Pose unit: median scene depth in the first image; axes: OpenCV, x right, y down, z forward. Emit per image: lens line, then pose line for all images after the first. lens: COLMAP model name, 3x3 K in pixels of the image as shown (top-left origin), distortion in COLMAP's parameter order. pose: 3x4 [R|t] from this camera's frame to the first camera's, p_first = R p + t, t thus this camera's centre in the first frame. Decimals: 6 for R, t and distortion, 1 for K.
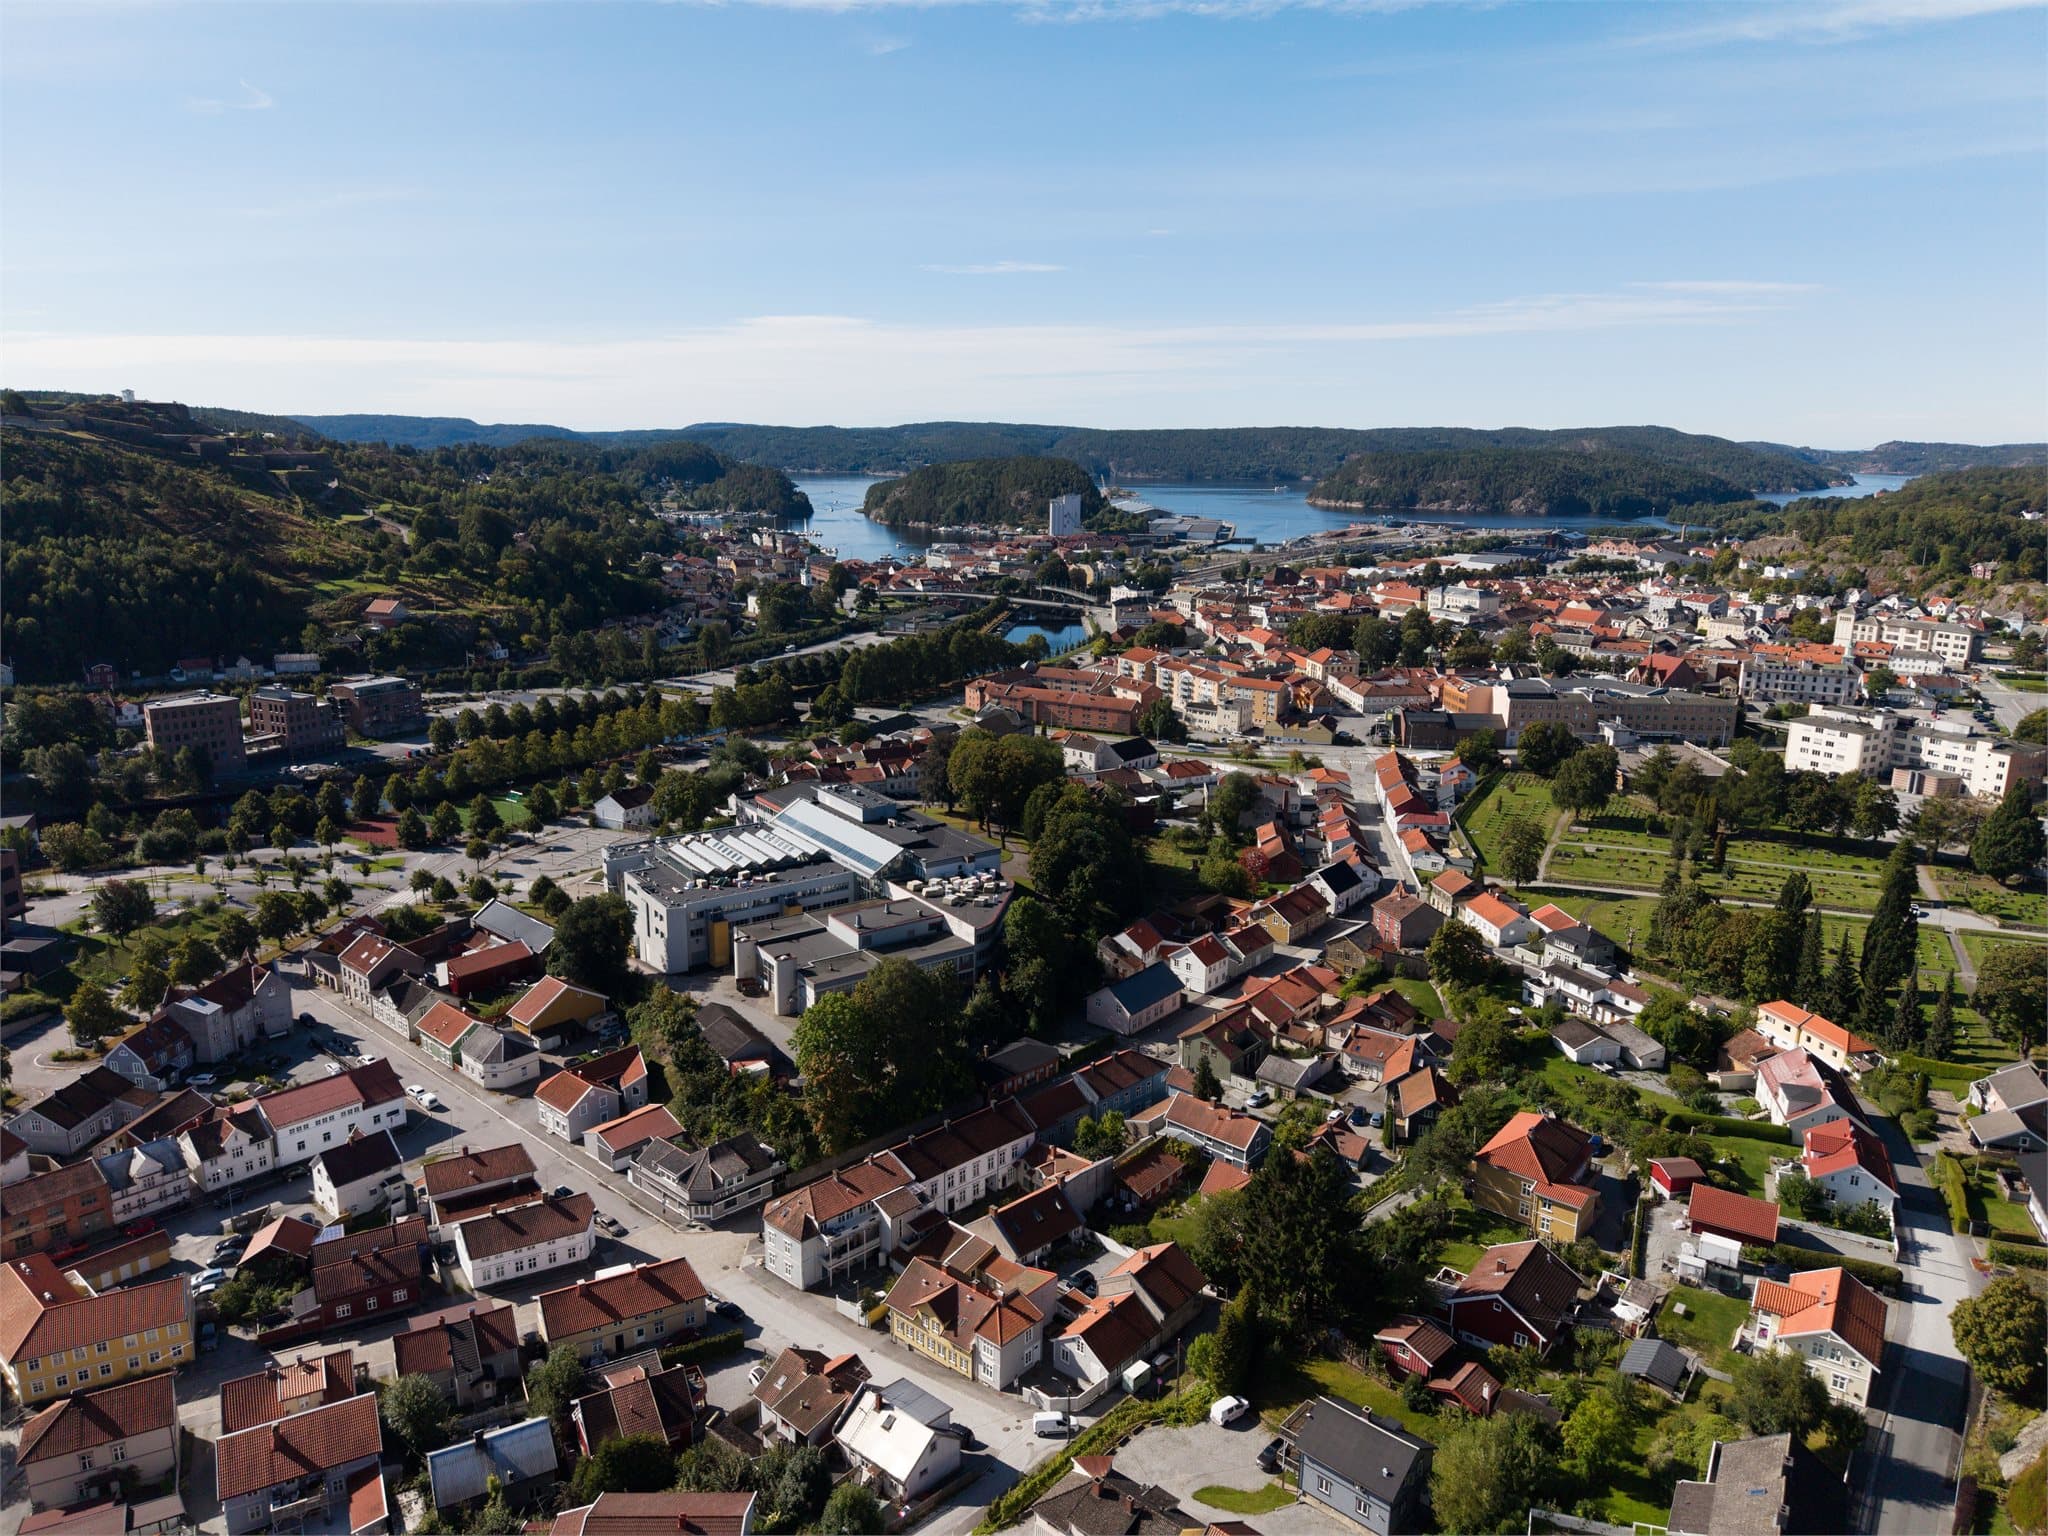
lens RADIAL K [[1378.6, 0, 1024.0], [0, 1378.6, 768.0], [0, 0, 1]] dist [0.051677, -0.065634]
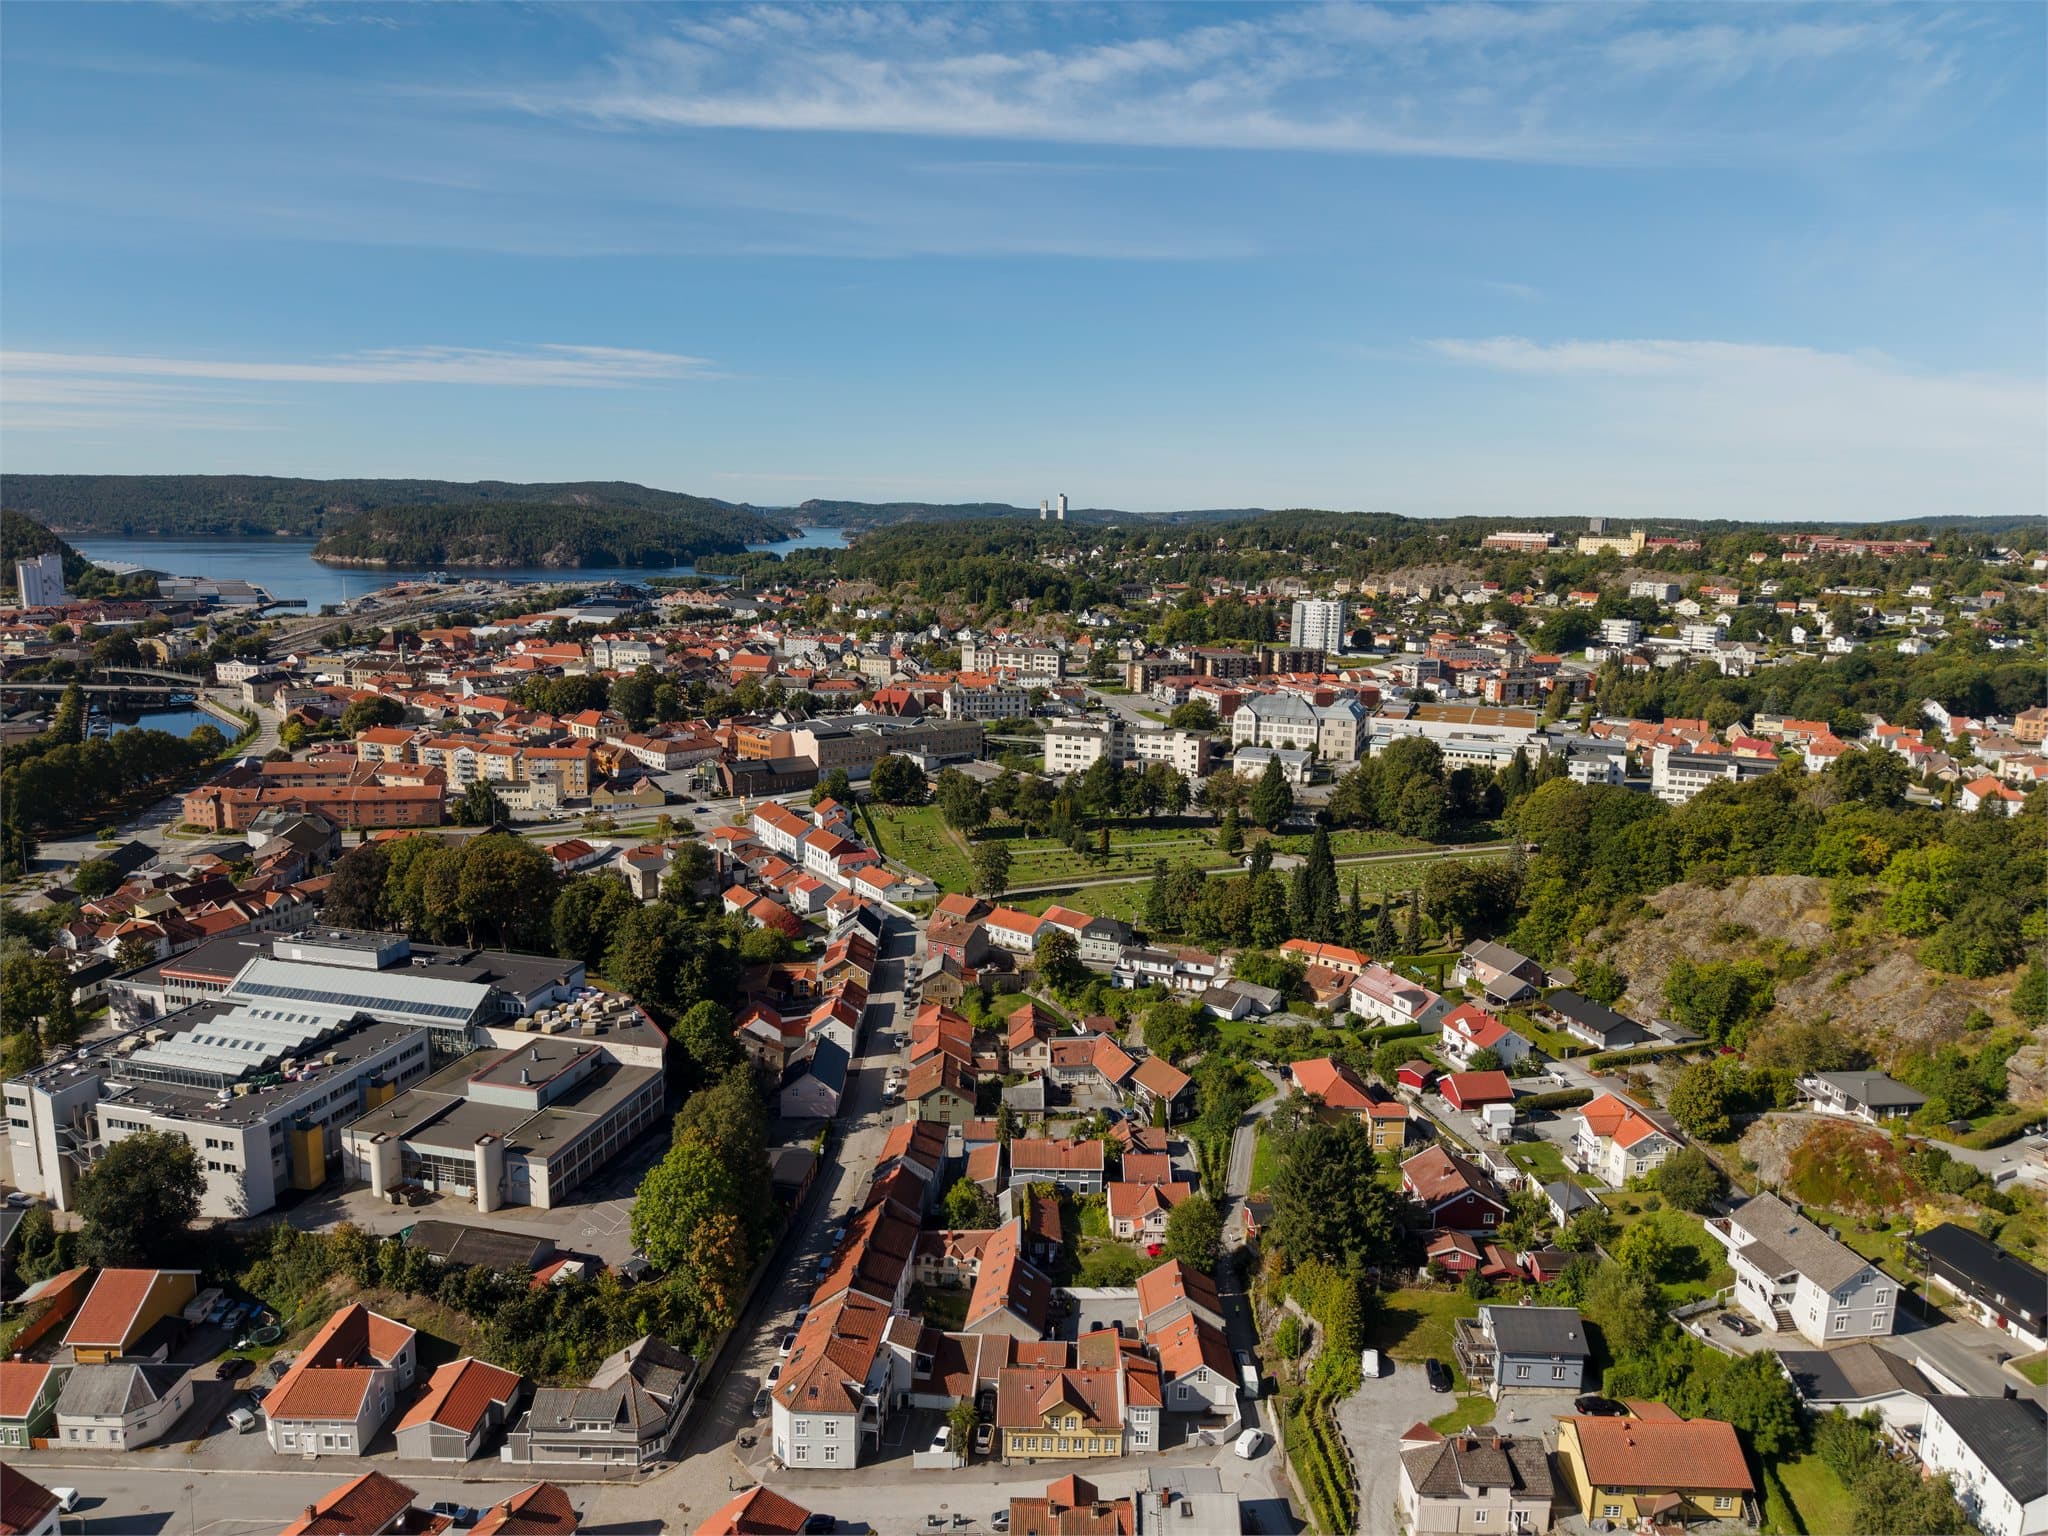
lens RADIAL K [[1360.1, 0, 1024.0], [0, 1360.1, 768.0], [0, 0, 1]] dist [0.051037, -0.064287]
pose [[0.748749, -0.119721, 0.651953, -0.258720], [0.142127, 0.989675, 0.018509, -0.028738], [-0.647438, 0.078802, 0.758034, 0.102636]]
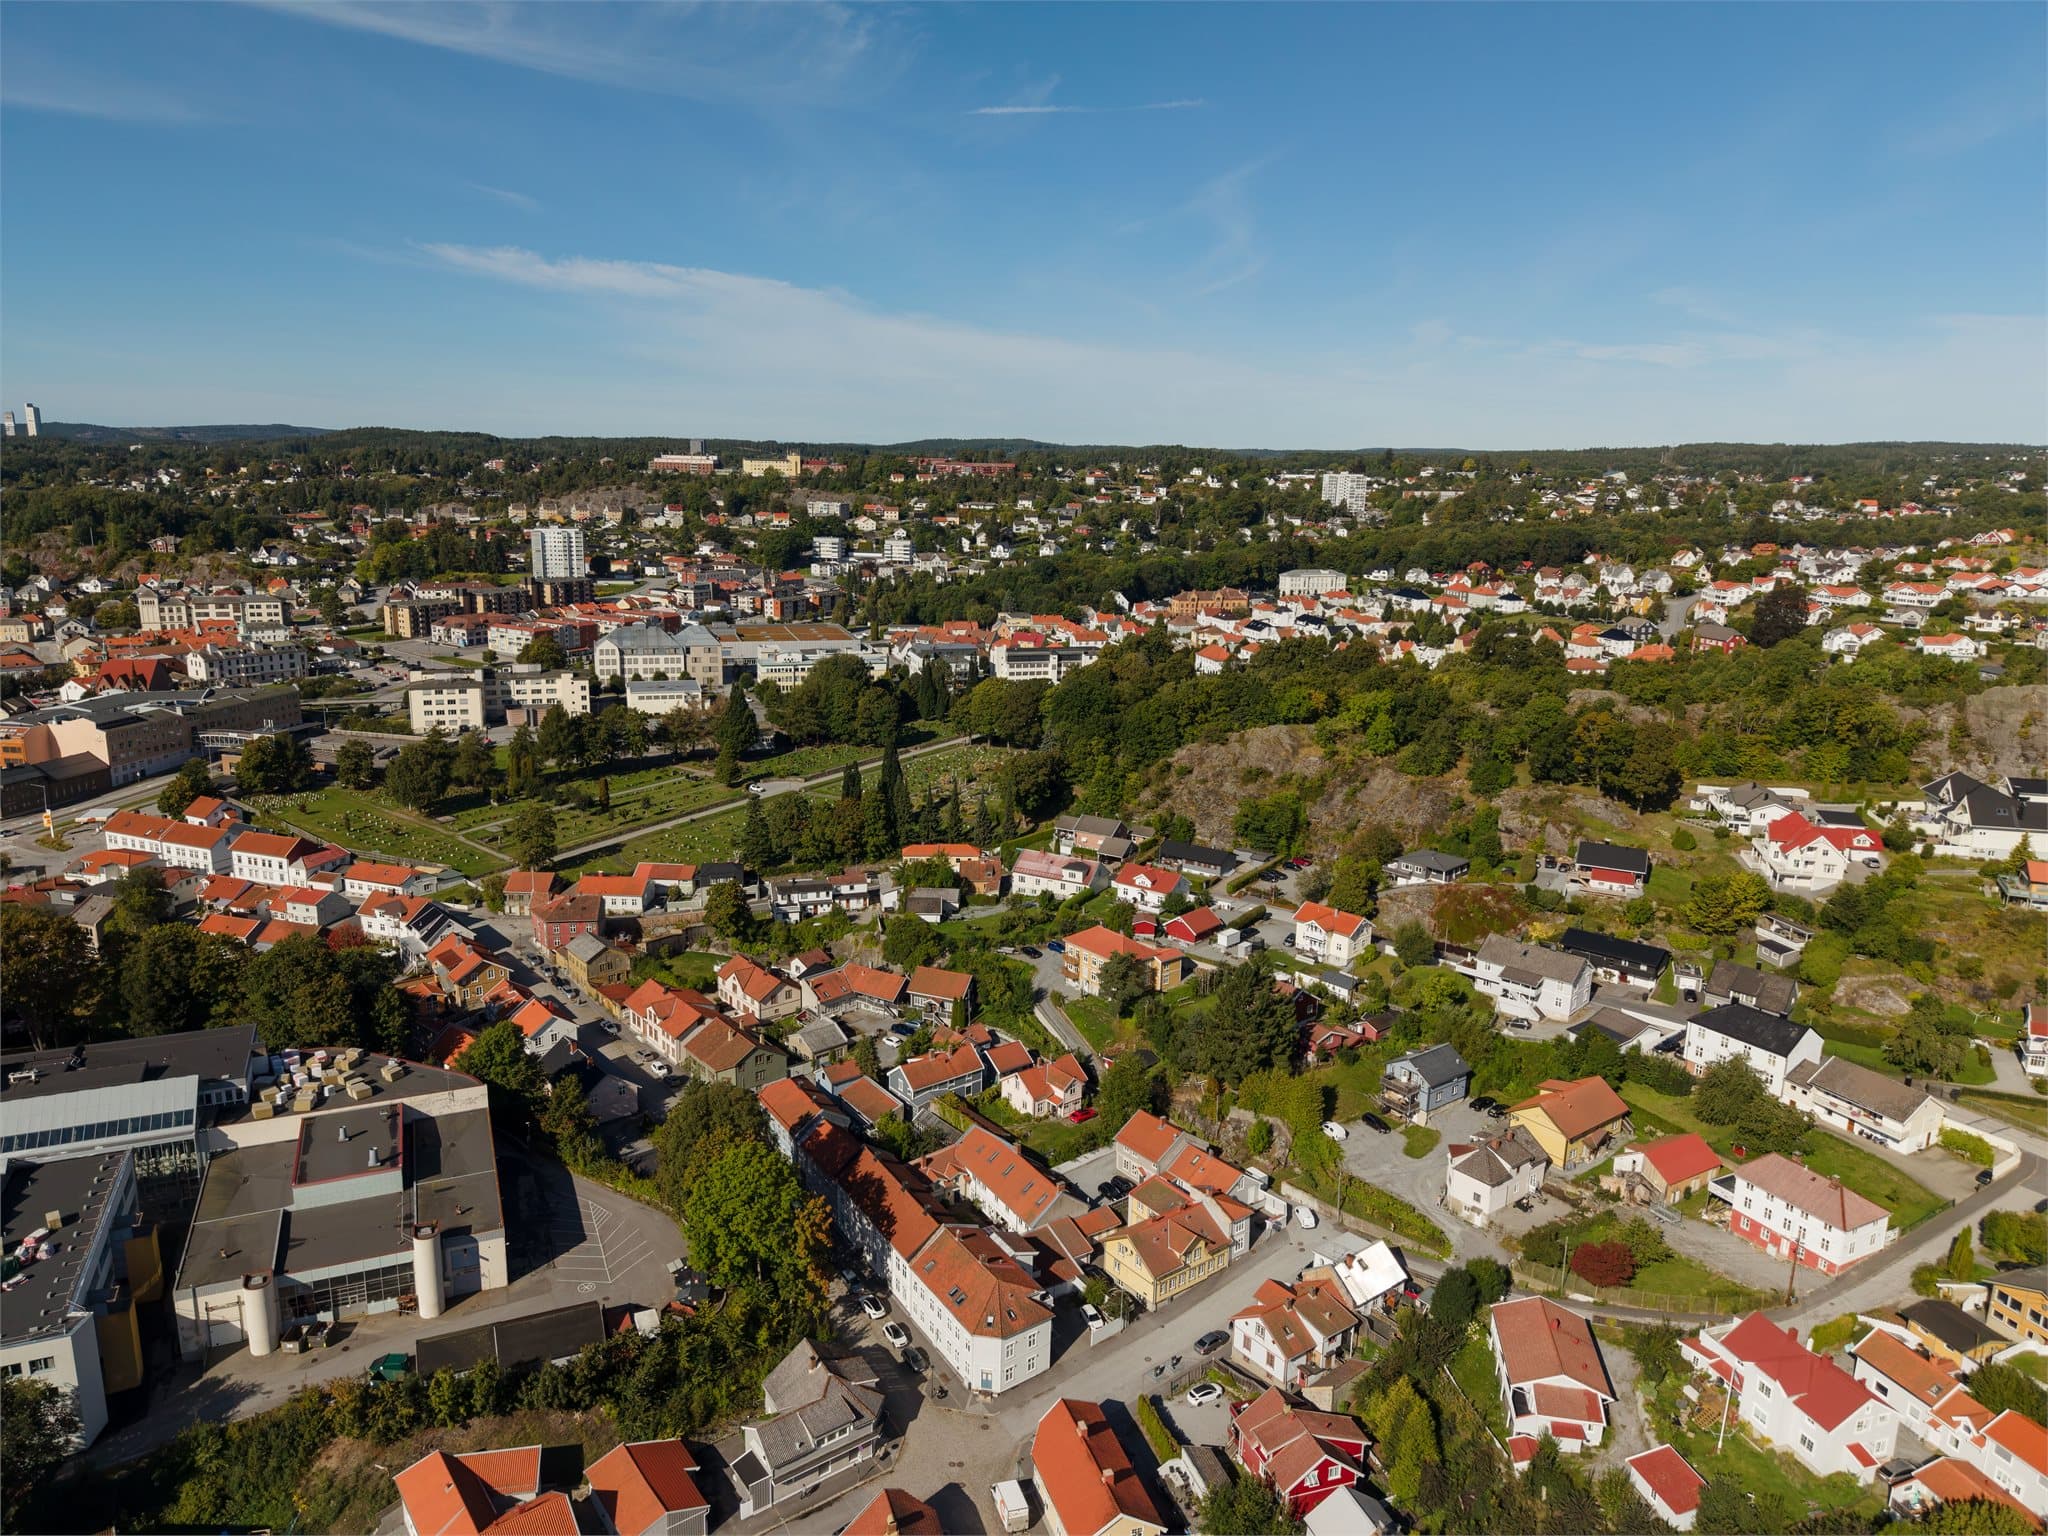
lens RADIAL K [[1378.6, 0, 1024.0], [0, 1378.6, 768.0], [0, 0, 1]] dist [0.051677, -0.065634]
pose [[0.173248, -0.227212, 0.958311, -0.419789], [0.206743, 0.959735, 0.190173, -0.083160], [-0.962934, 0.165177, 0.213247, 0.328964]]
